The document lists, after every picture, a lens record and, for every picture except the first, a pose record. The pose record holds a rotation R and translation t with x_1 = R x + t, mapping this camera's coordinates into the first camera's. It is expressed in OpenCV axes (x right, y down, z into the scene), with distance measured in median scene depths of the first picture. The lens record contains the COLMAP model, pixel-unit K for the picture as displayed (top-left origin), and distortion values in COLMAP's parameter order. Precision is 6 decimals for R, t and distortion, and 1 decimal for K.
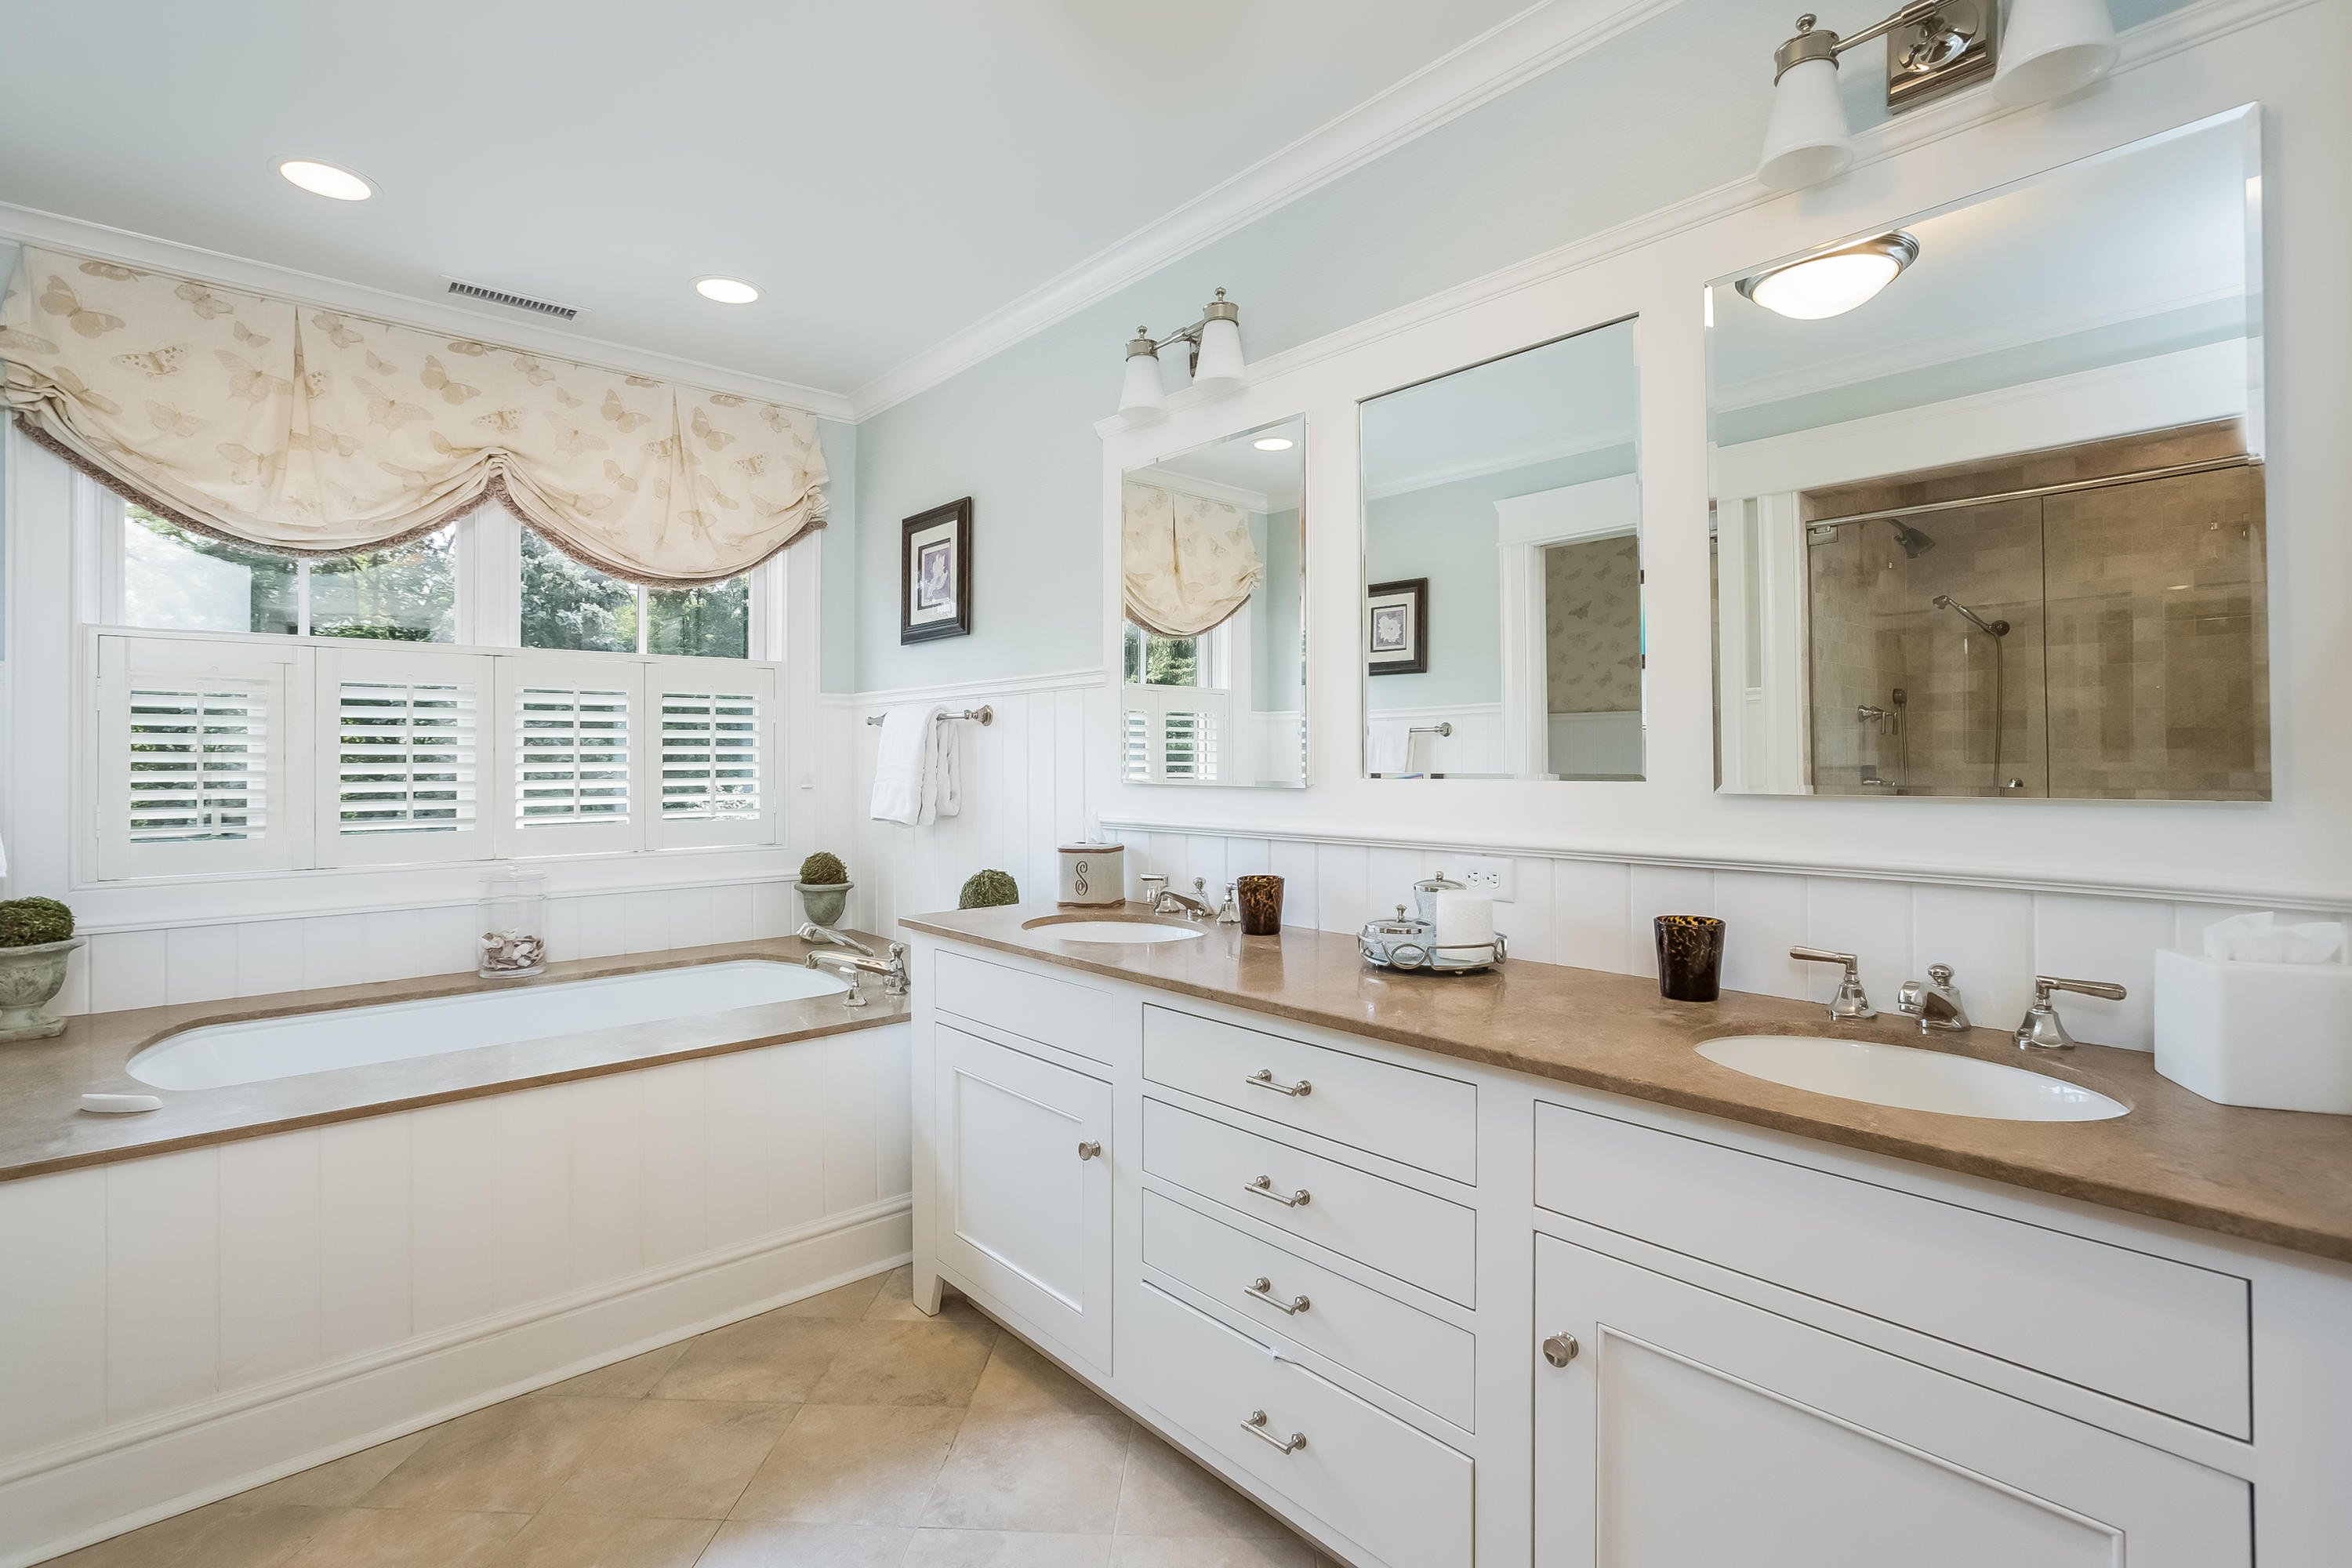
lens RADIAL K [[1098.2, 0, 1171.5], [0, 1098.2, 749.1], [0, 0, 1]] dist [-0.018681, 0.024978]
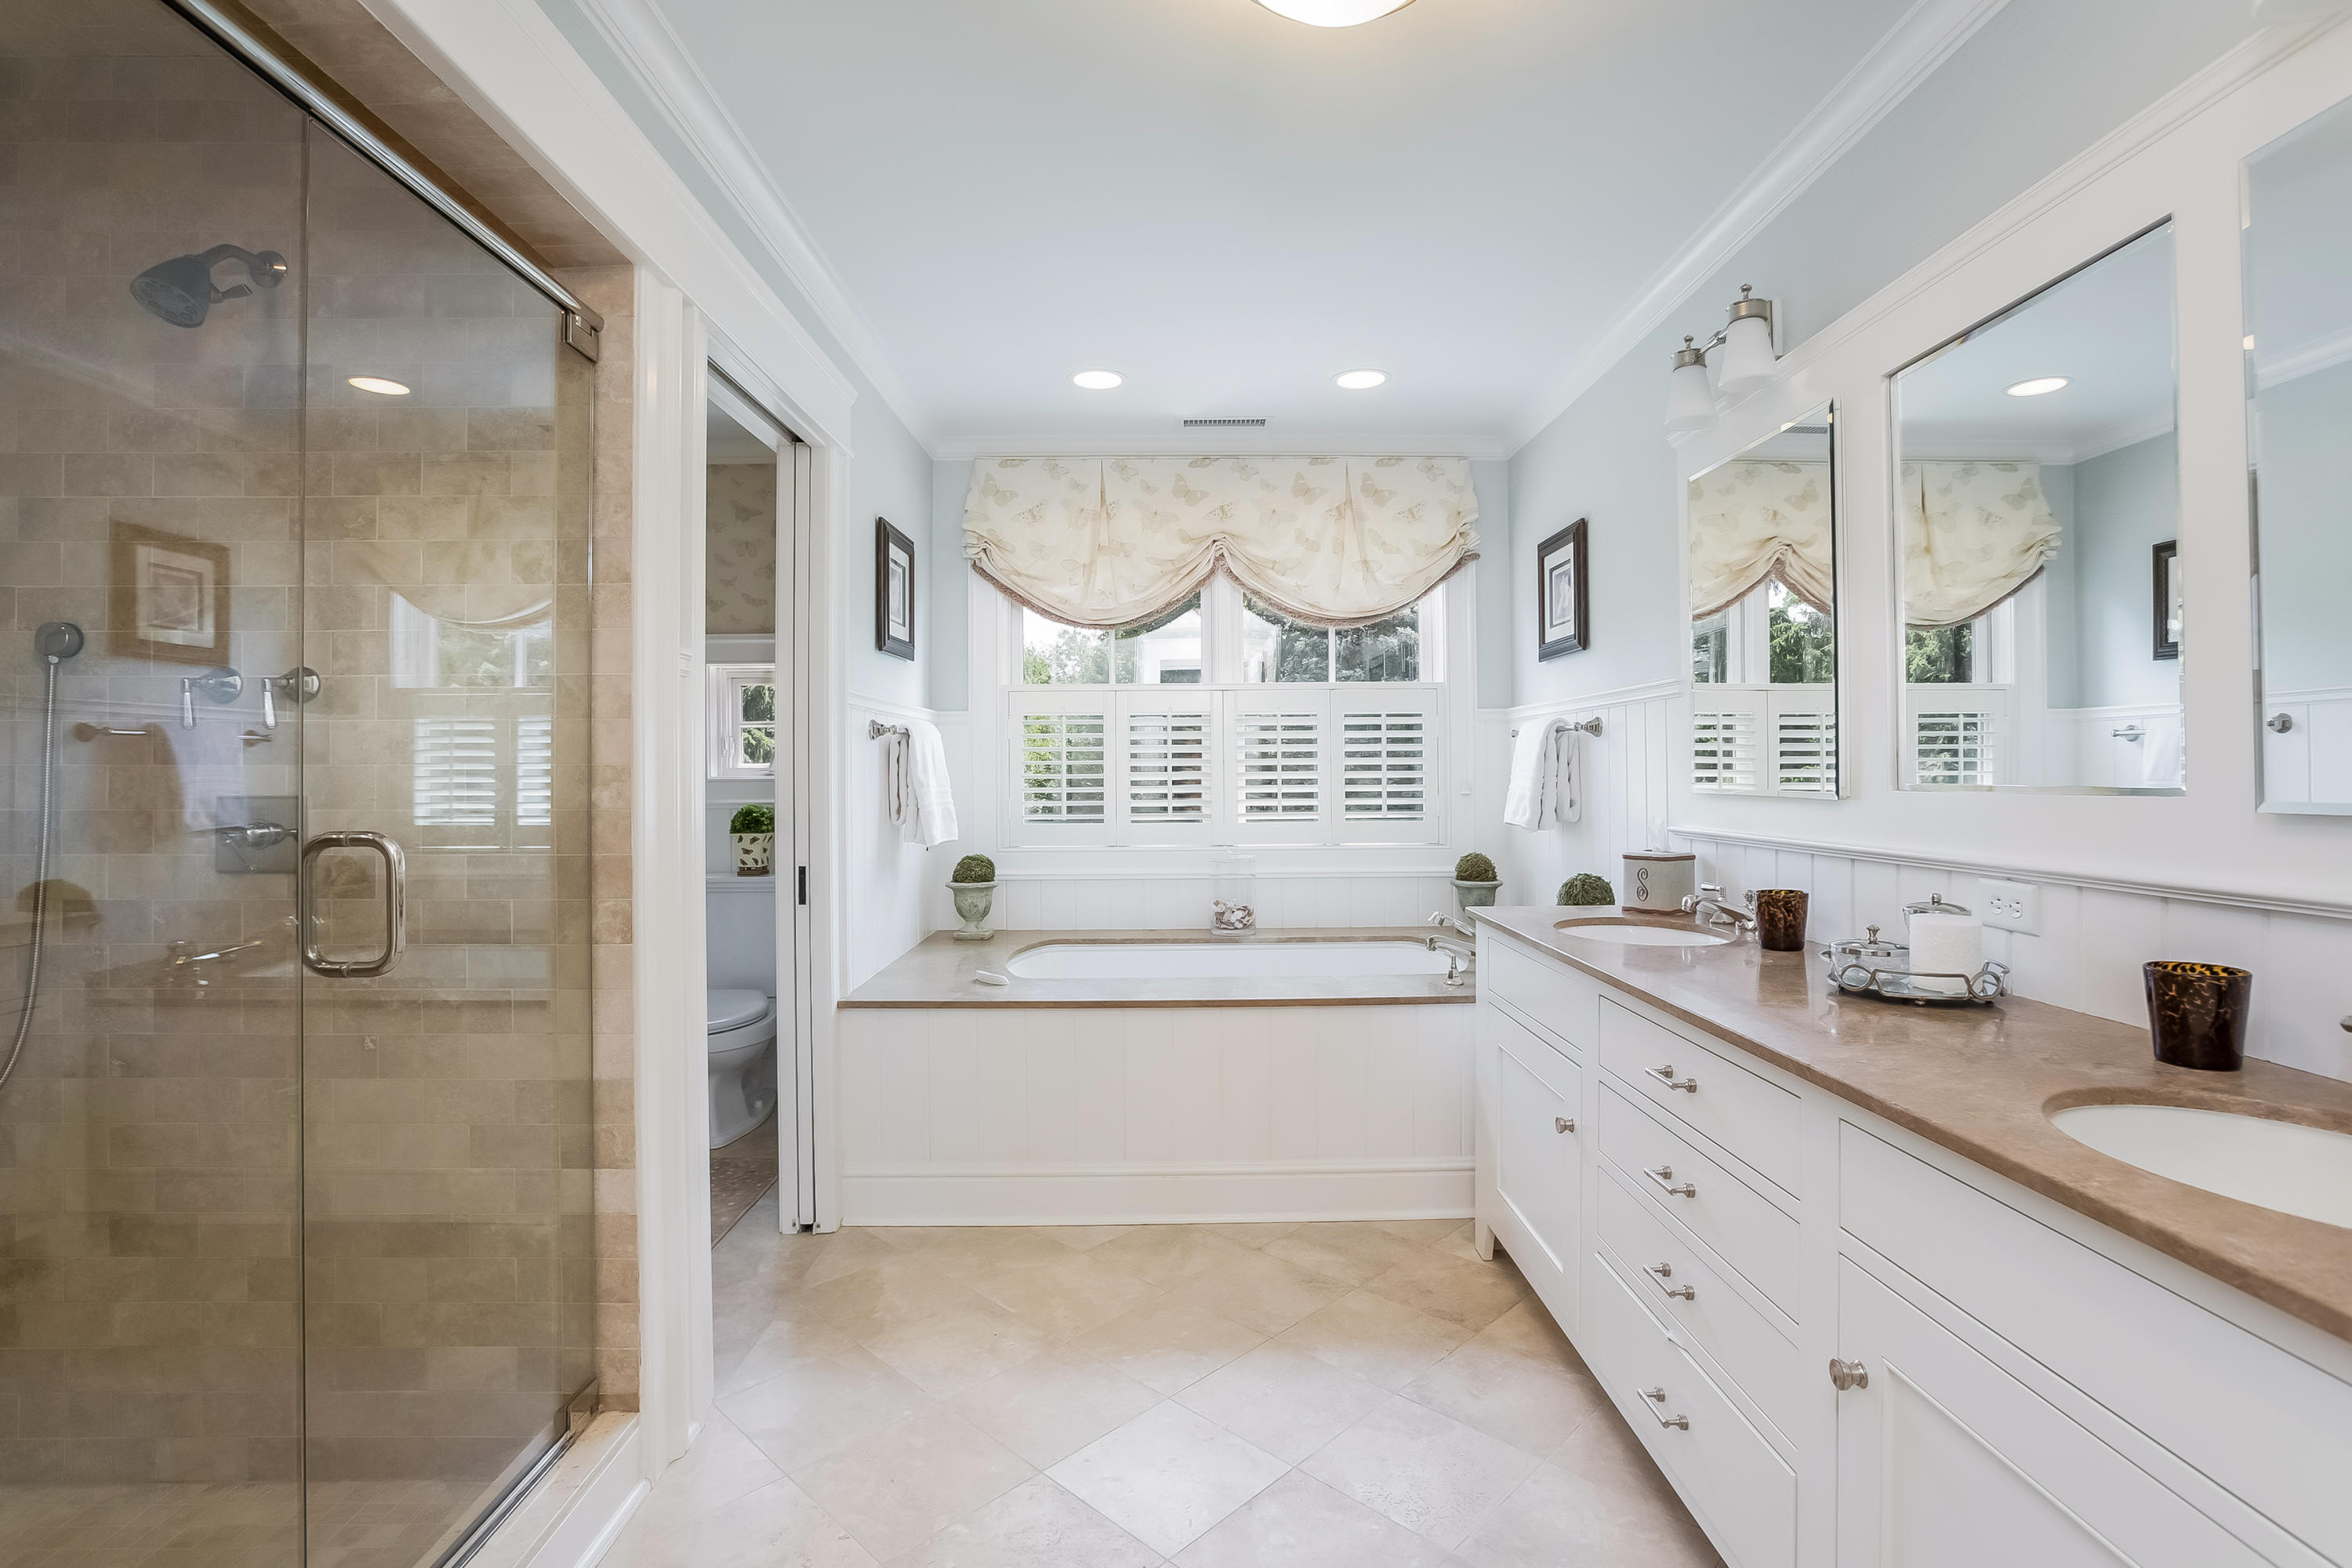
lens RADIAL K [[1073.7, 0, 1178.3], [0, 1073.7, 765.3], [0, 0, 1]] dist [0.000047, 0.000676]
pose [[0.778051, -0.004467, -0.628185, 0.169300], [0.009240, 0.999948, 0.004333, -0.002144], [0.628133, -0.009176, 0.778052, -0.044152]]
